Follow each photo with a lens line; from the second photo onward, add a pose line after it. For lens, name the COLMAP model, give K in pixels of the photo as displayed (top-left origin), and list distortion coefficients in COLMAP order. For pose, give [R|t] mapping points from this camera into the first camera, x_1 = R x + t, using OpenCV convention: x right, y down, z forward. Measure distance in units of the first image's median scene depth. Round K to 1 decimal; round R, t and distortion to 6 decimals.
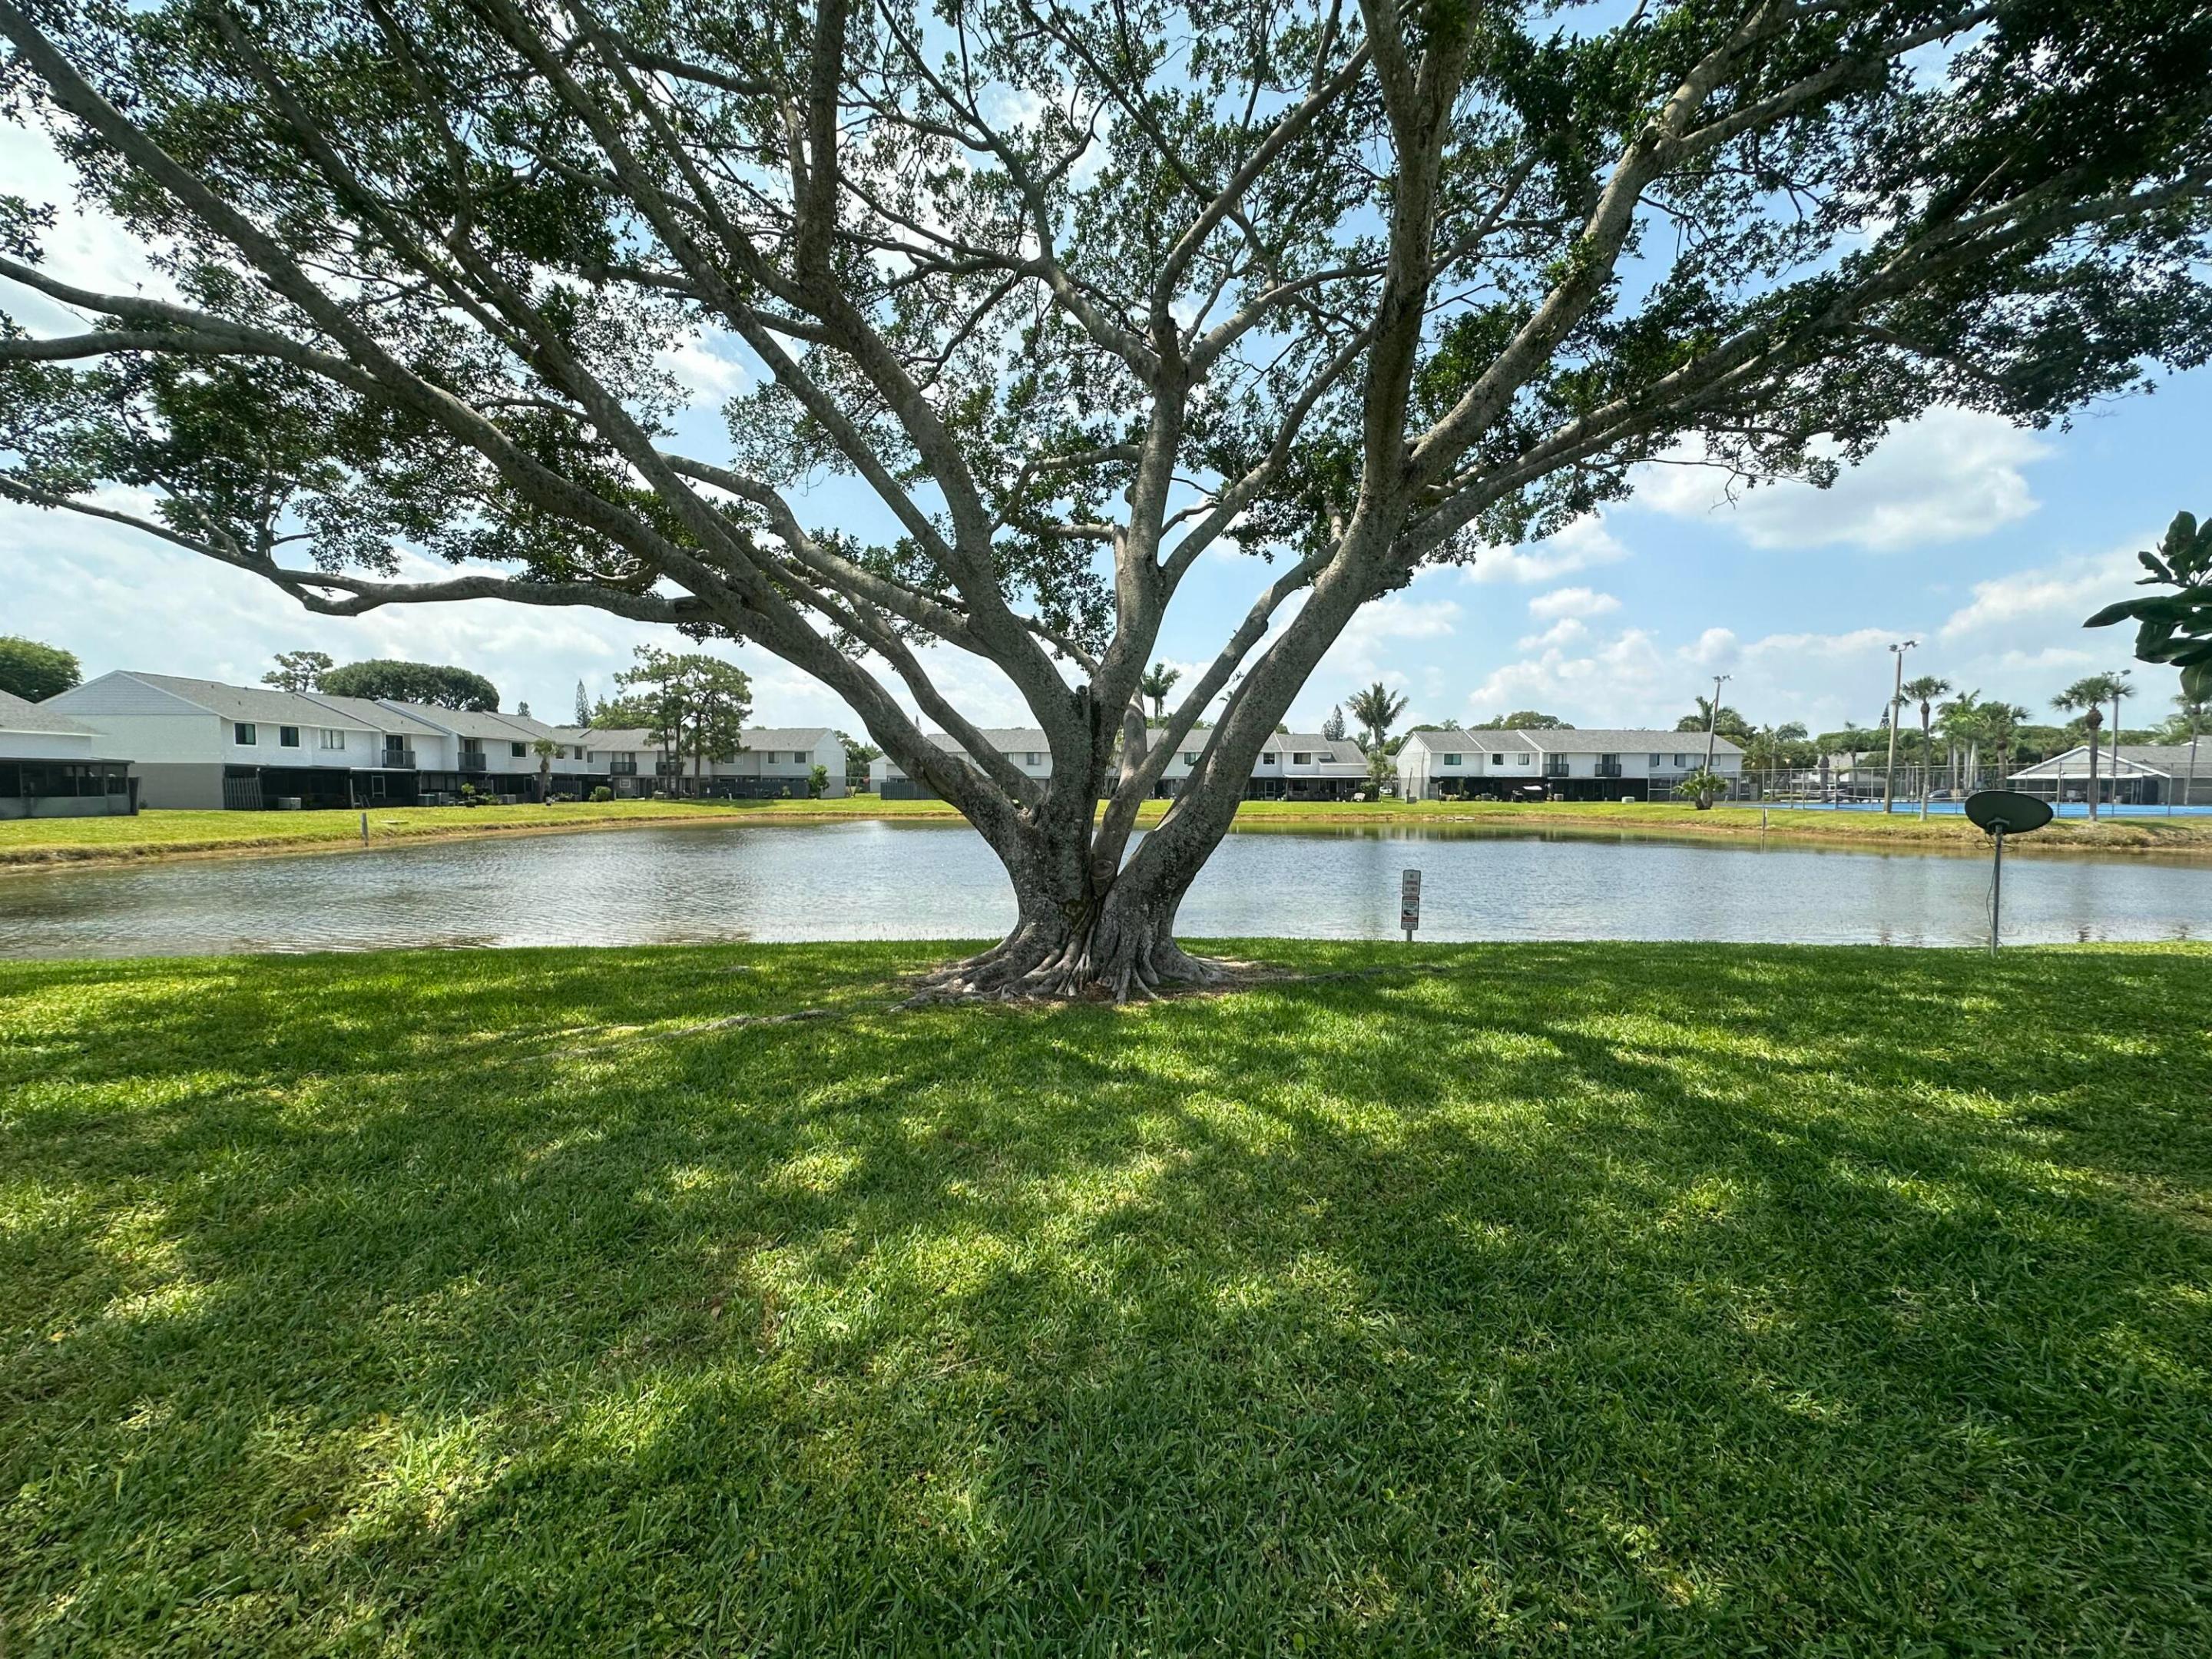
lens RADIAL K [[889.8, 0, 1106.0], [0, 889.8, 829.5], [0, 0, 1]] dist [-0.001226, 0.000099]
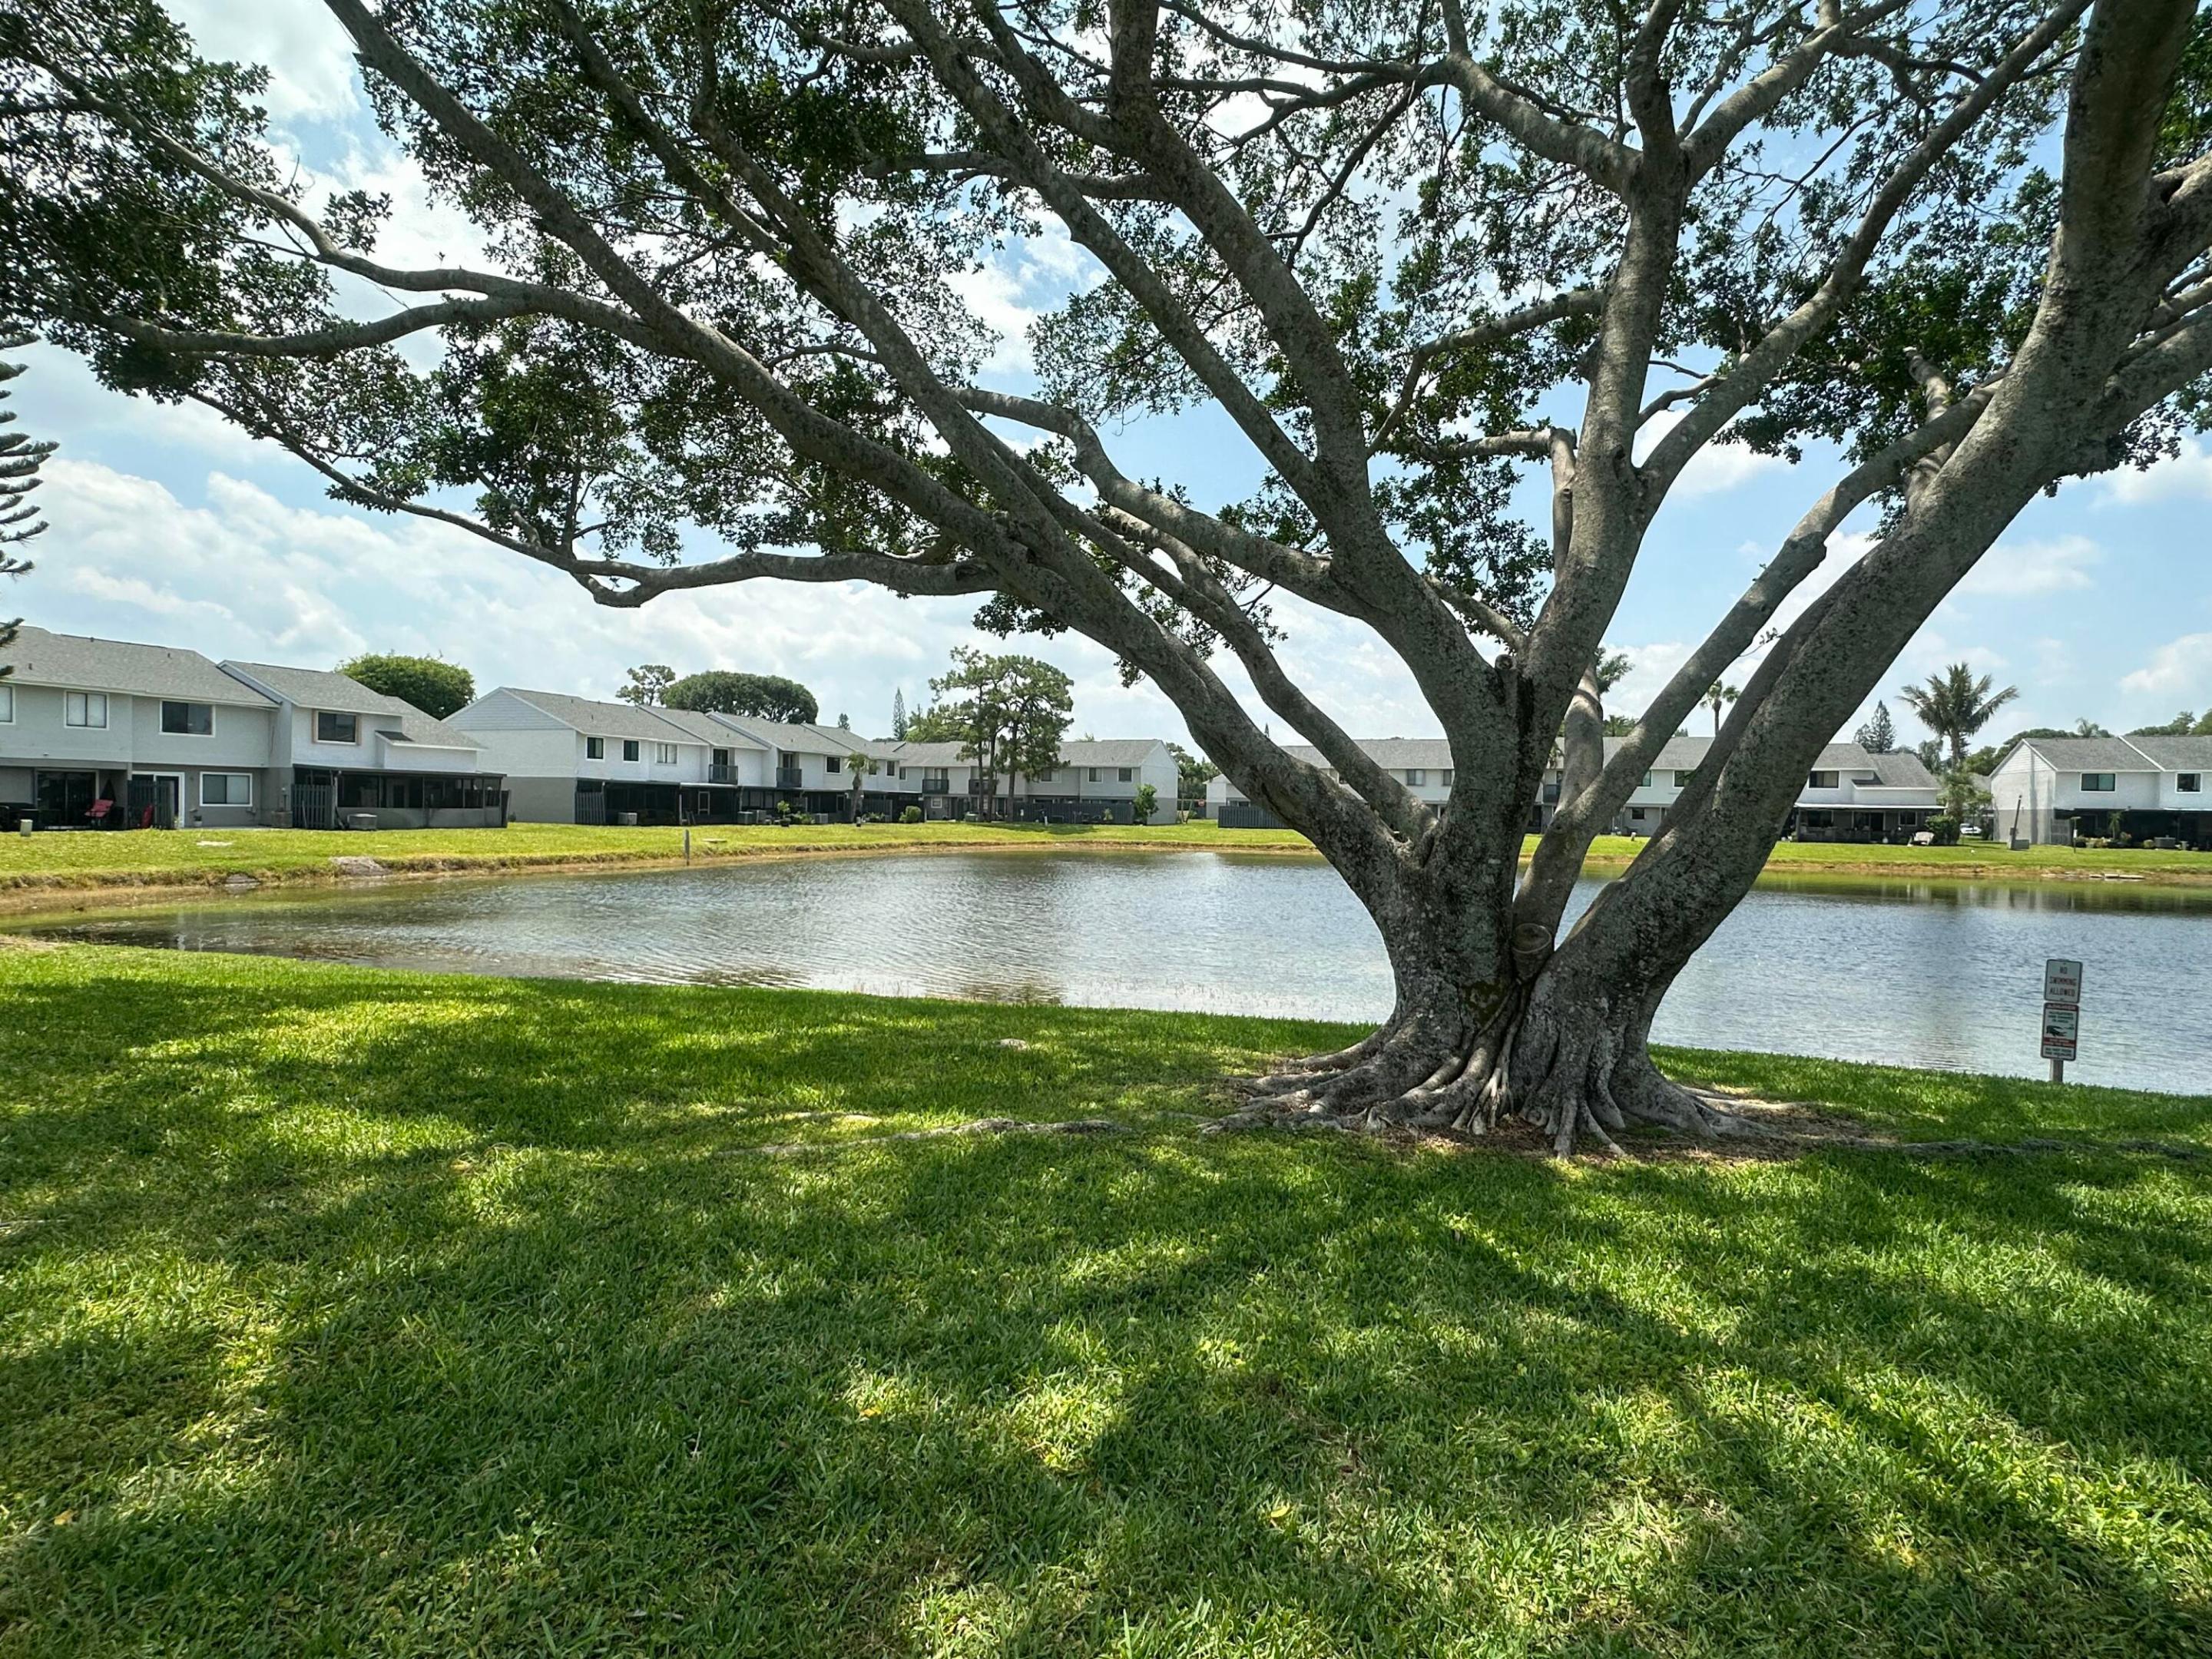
lens RADIAL K [[1115.2, 0, 1106.0], [0, 1115.2, 829.5], [0, 0, 1]] dist [-0.006988, 0.000834]
pose [[0.938958, 0.020708, -0.343408, -0.008833], [-0.032261, 0.999088, -0.027965, -0.000825], [0.342516, 0.037336, 0.938770, 0.064649]]
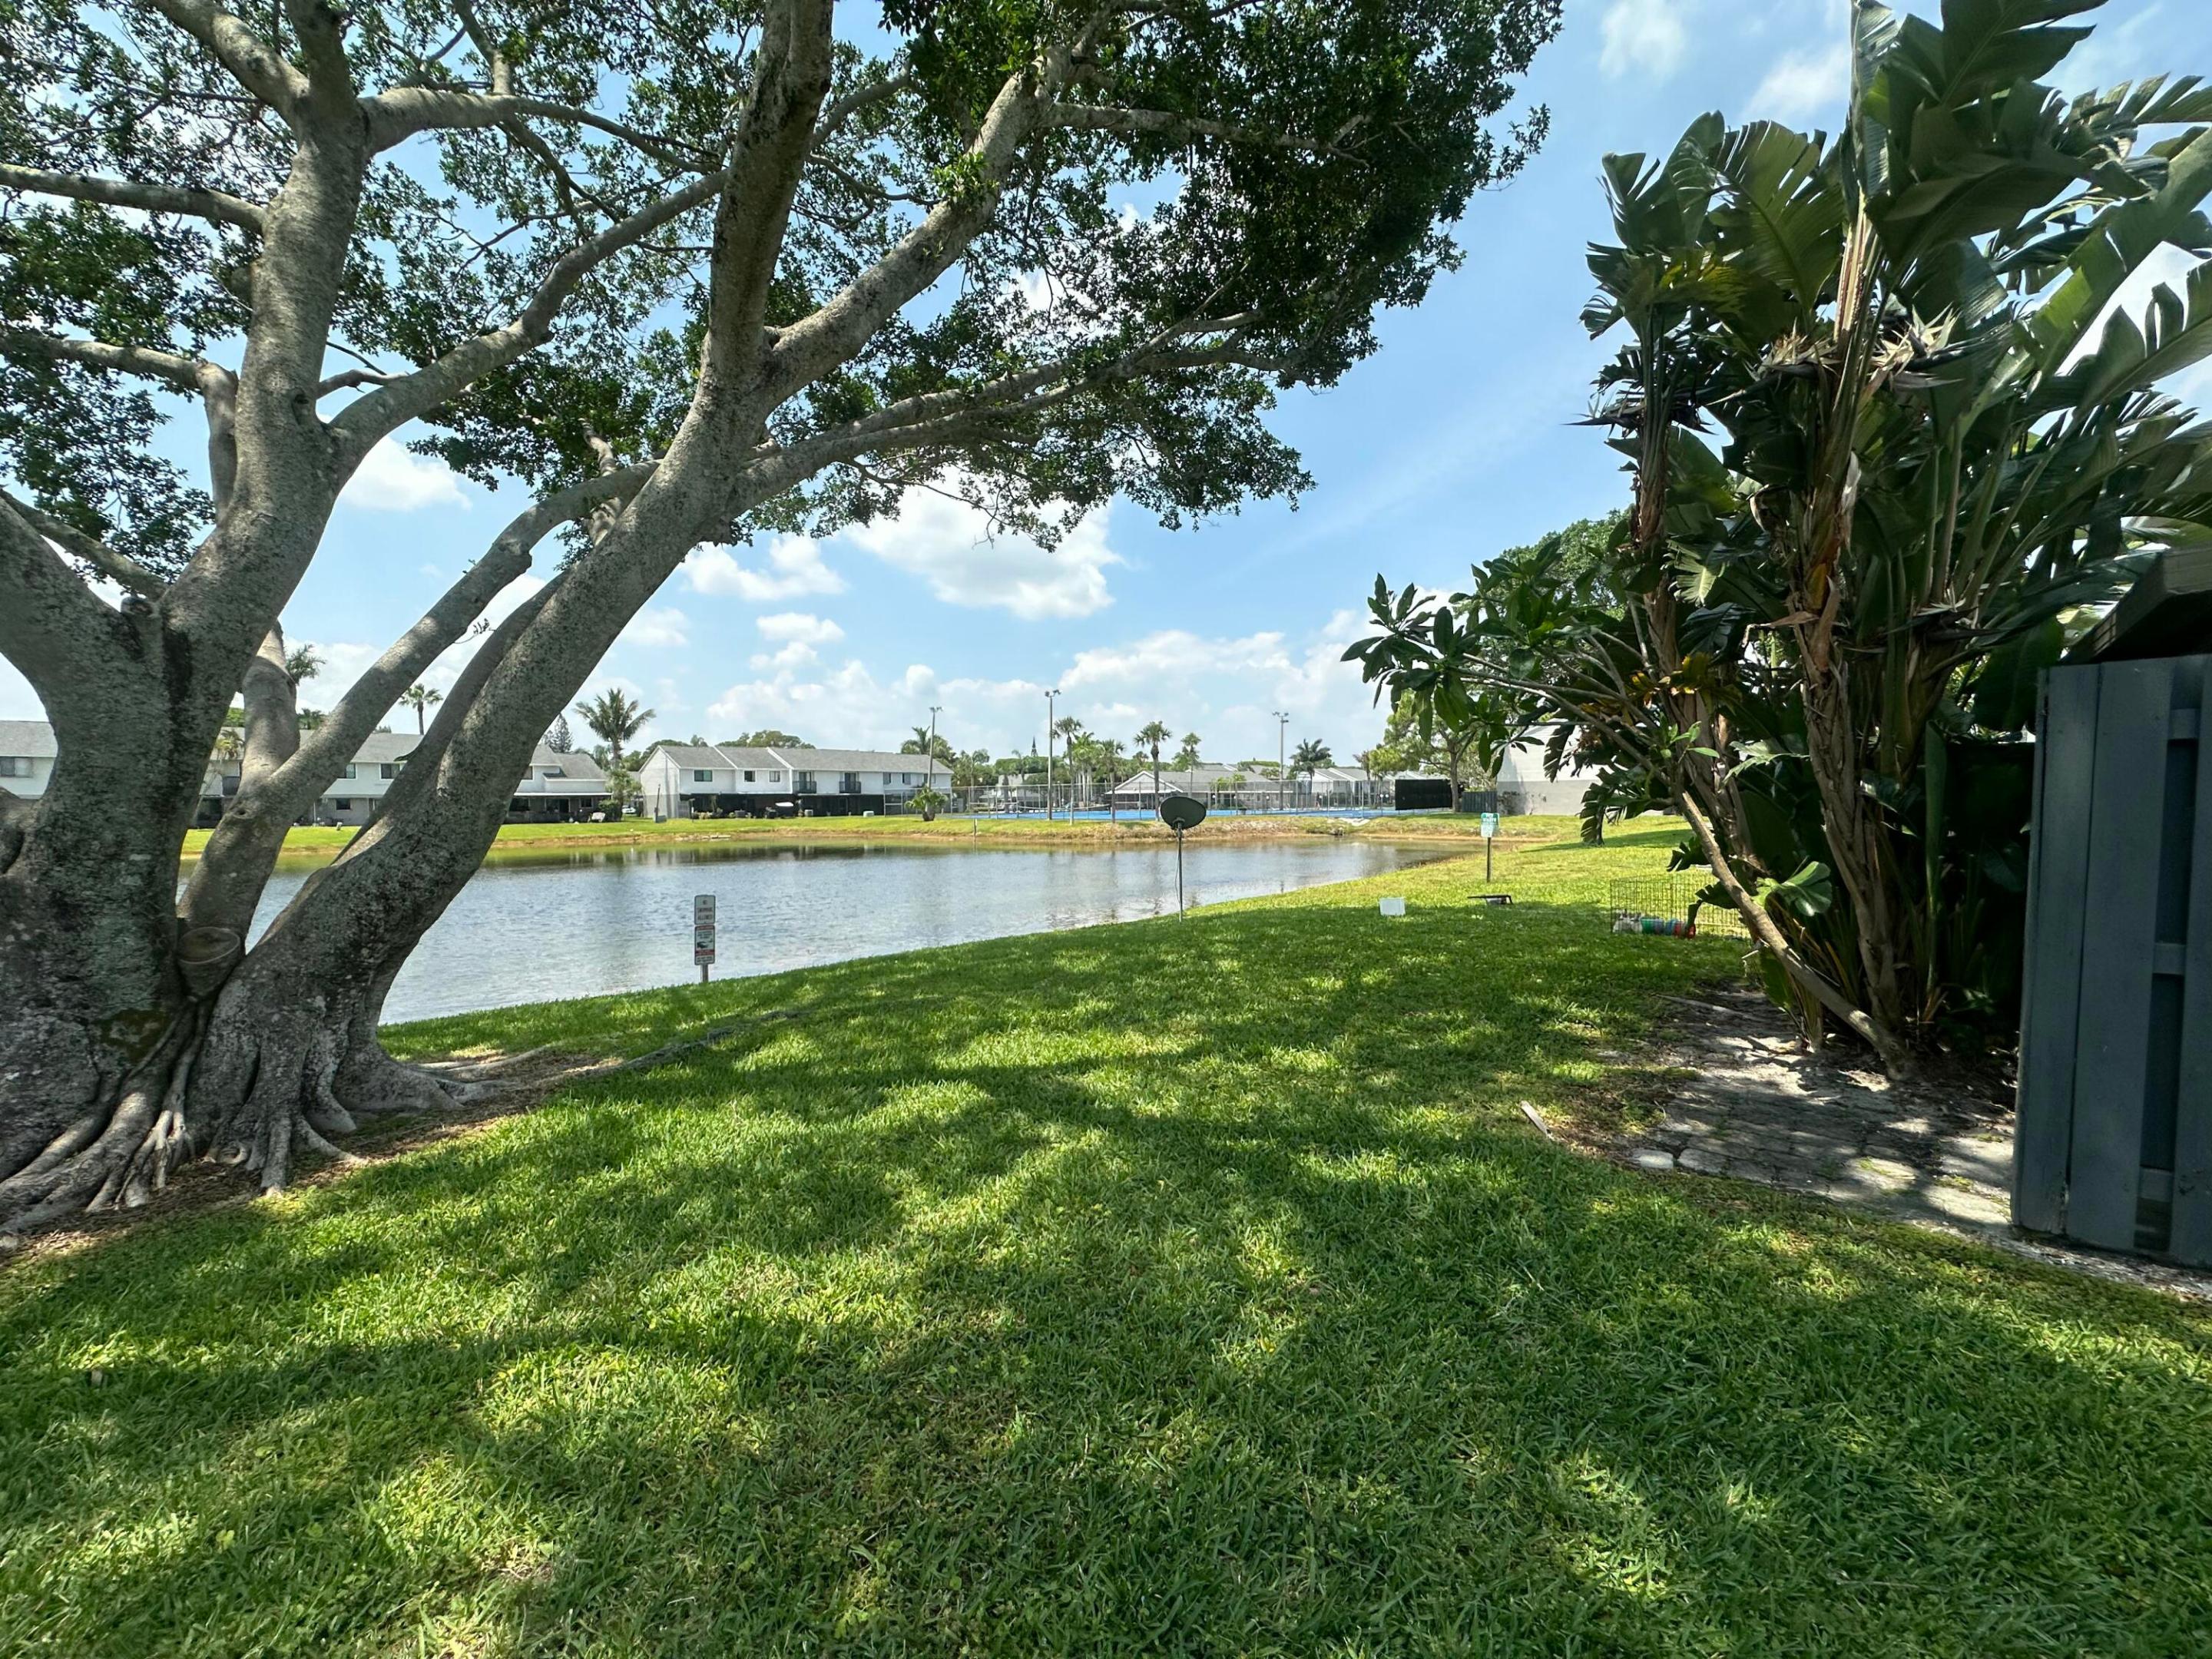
lens RADIAL K [[884.6, 0, 1102.3], [0, 884.6, 825.4], [0, 0, 1]] dist [-0.001332, 0.000264]
pose [[0.692864, -0.029024, 0.720484, -0.006319], [0.047374, 0.998863, -0.005320, 0.000514], [-0.719510, 0.037818, 0.693451, 0.114052]]
